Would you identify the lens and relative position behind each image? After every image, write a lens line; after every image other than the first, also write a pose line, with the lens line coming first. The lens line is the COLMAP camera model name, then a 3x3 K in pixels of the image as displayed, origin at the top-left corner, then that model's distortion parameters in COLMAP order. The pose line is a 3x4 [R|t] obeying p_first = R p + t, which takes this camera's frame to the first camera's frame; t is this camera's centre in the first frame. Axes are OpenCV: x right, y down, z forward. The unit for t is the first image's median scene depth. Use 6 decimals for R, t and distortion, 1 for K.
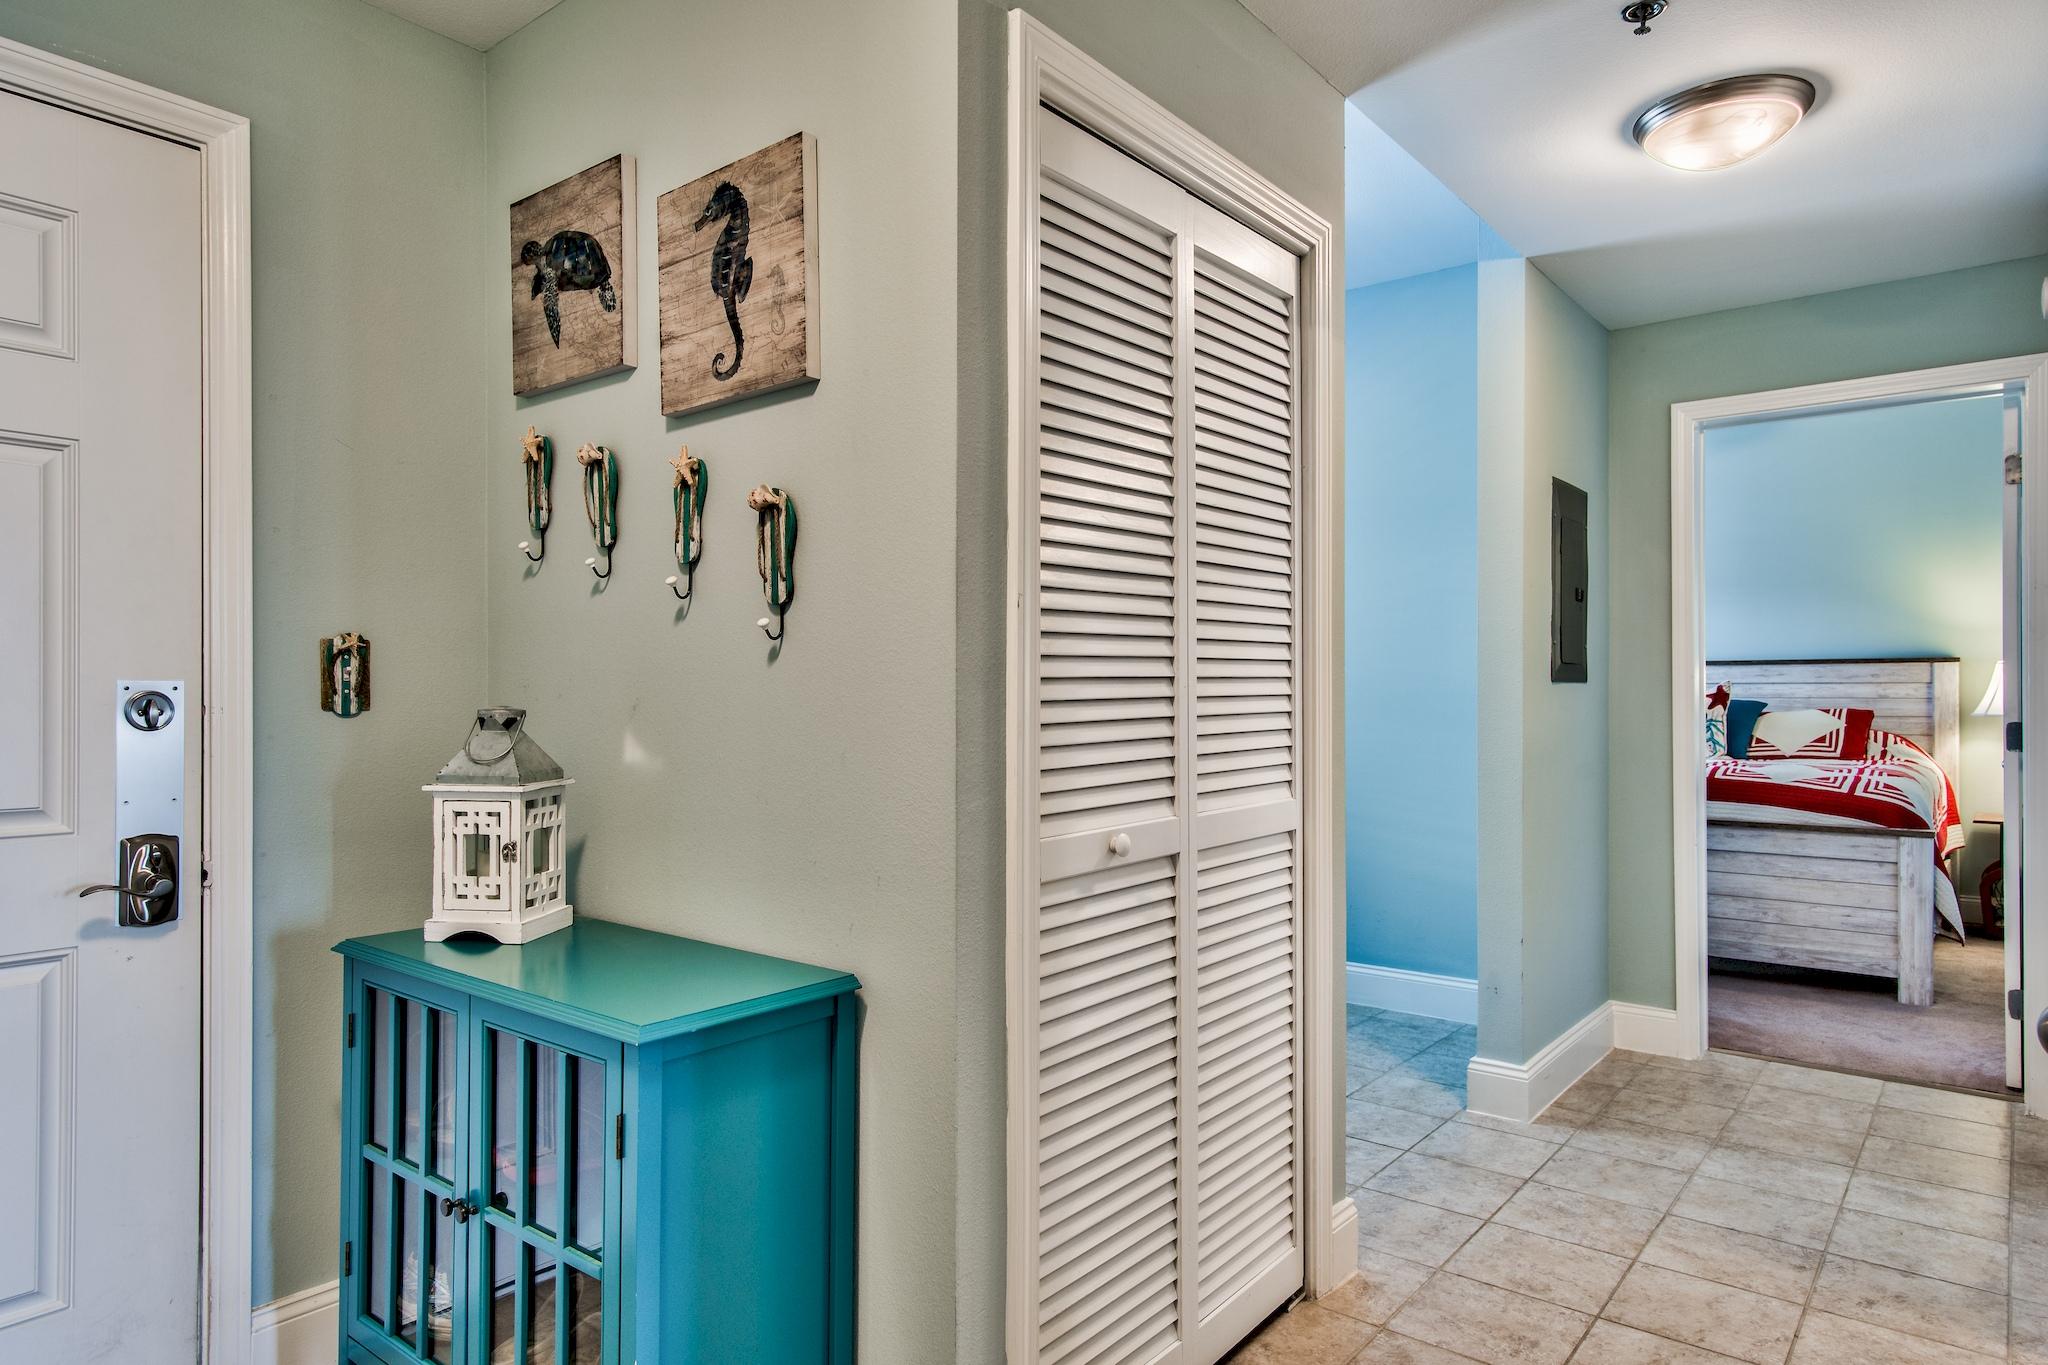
lens RADIAL K [[1221.9, 0, 1033.1], [0, 1221.9, 690.4], [0, 0, 1]] dist [0.017374, 0.000879]
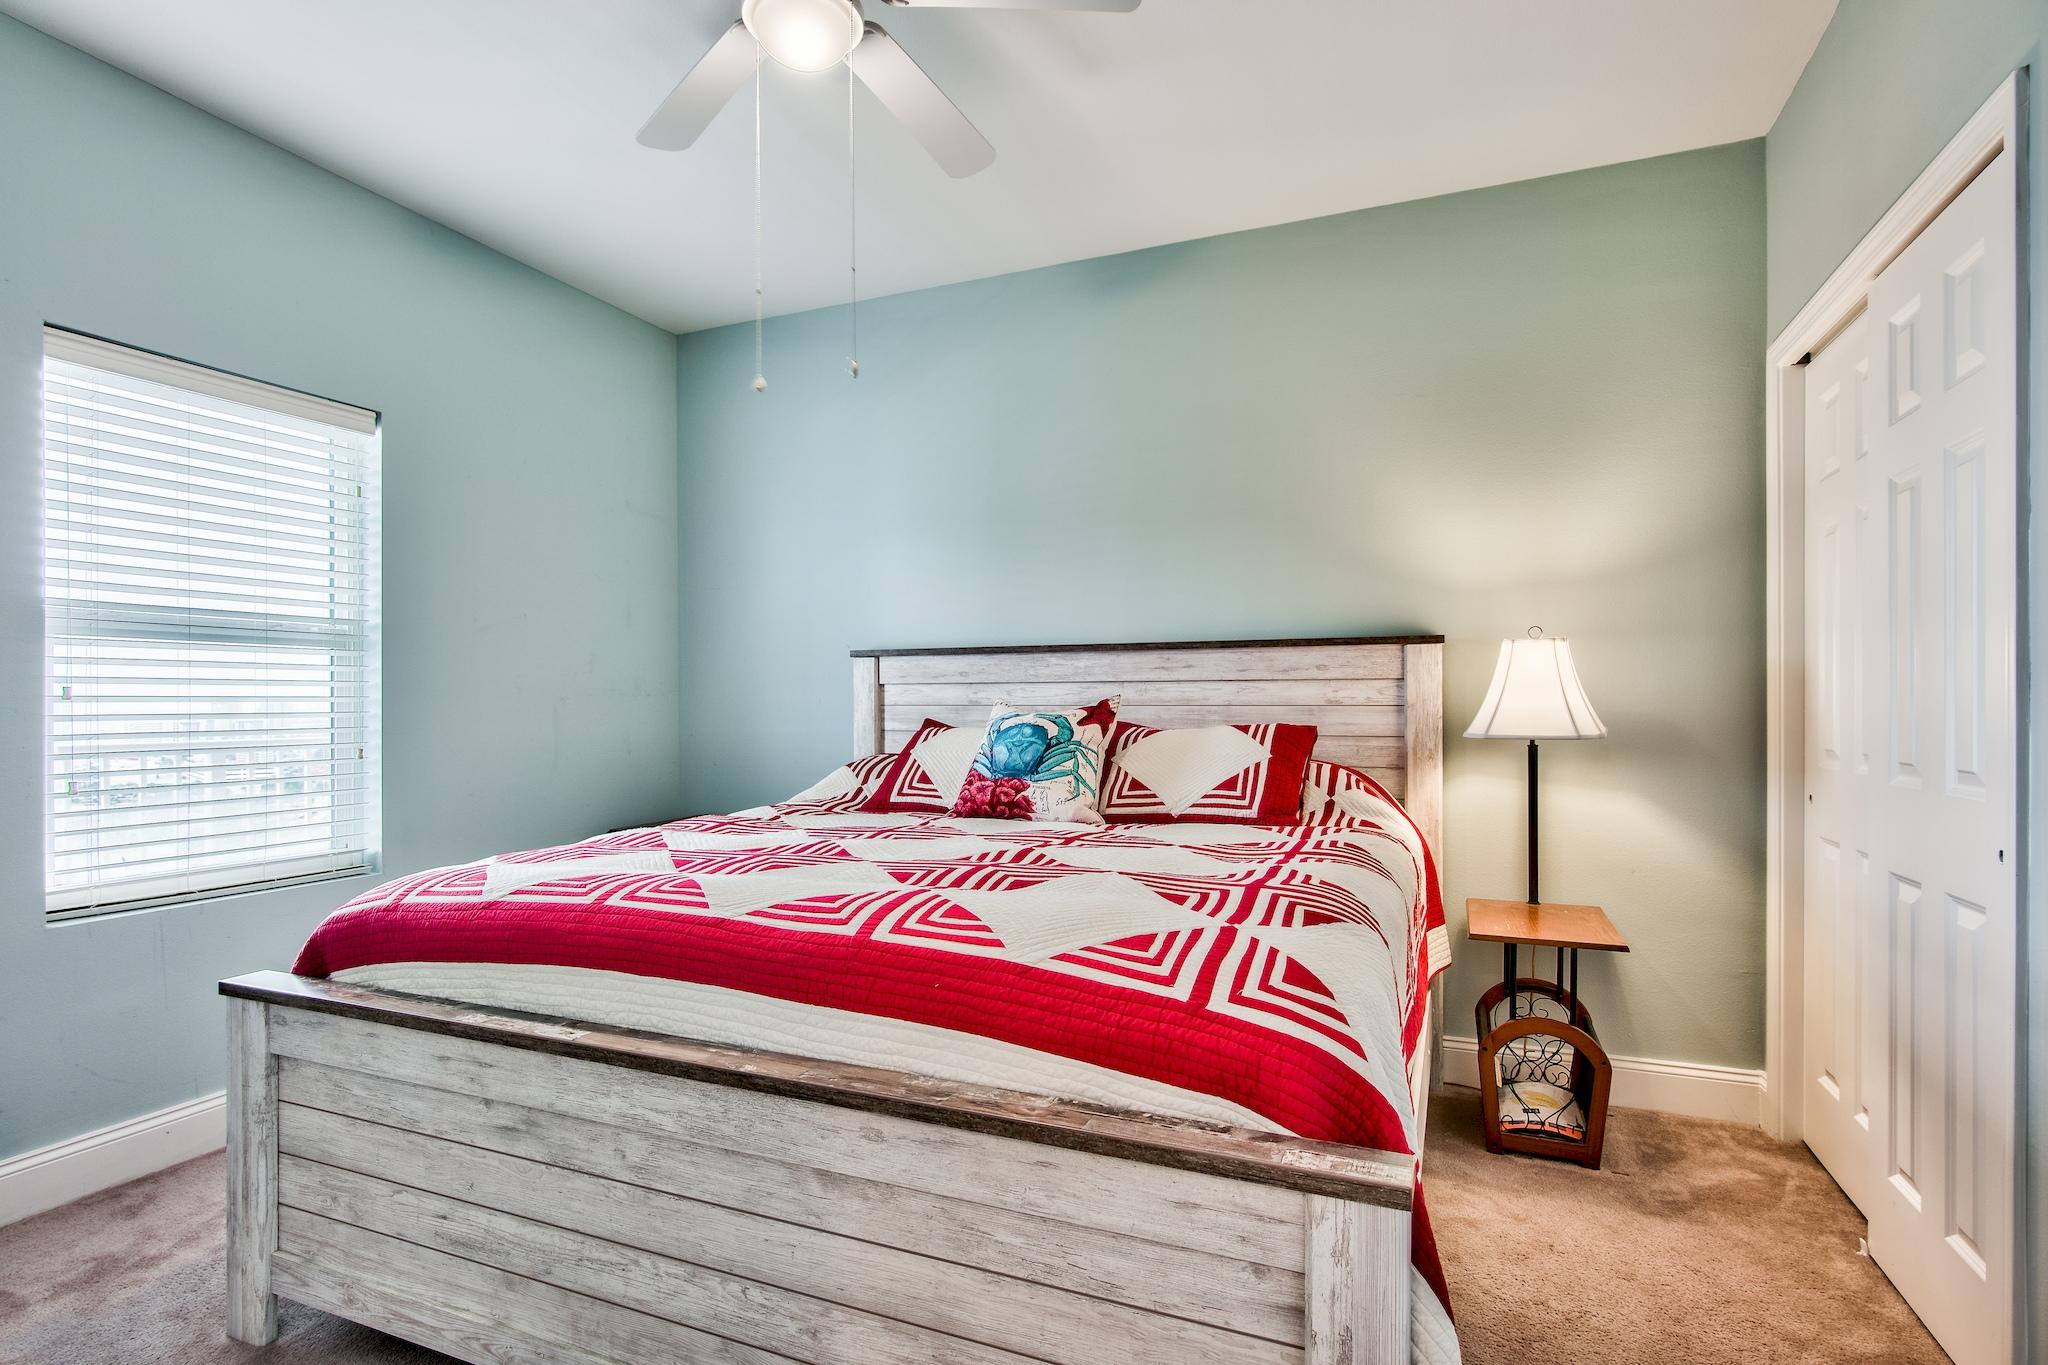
lens RADIAL K [[1037.1, 0, 1023.1], [0, 1037.1, 697.9], [0, 0, 1]] dist [-0.007719, 0.001237]
pose [[0.961630, -0.004362, 0.274315, 0.429049], [0.003285, 0.999985, 0.004384, 0.000008], [-0.274330, -0.003314, 0.961630, 0.588667]]
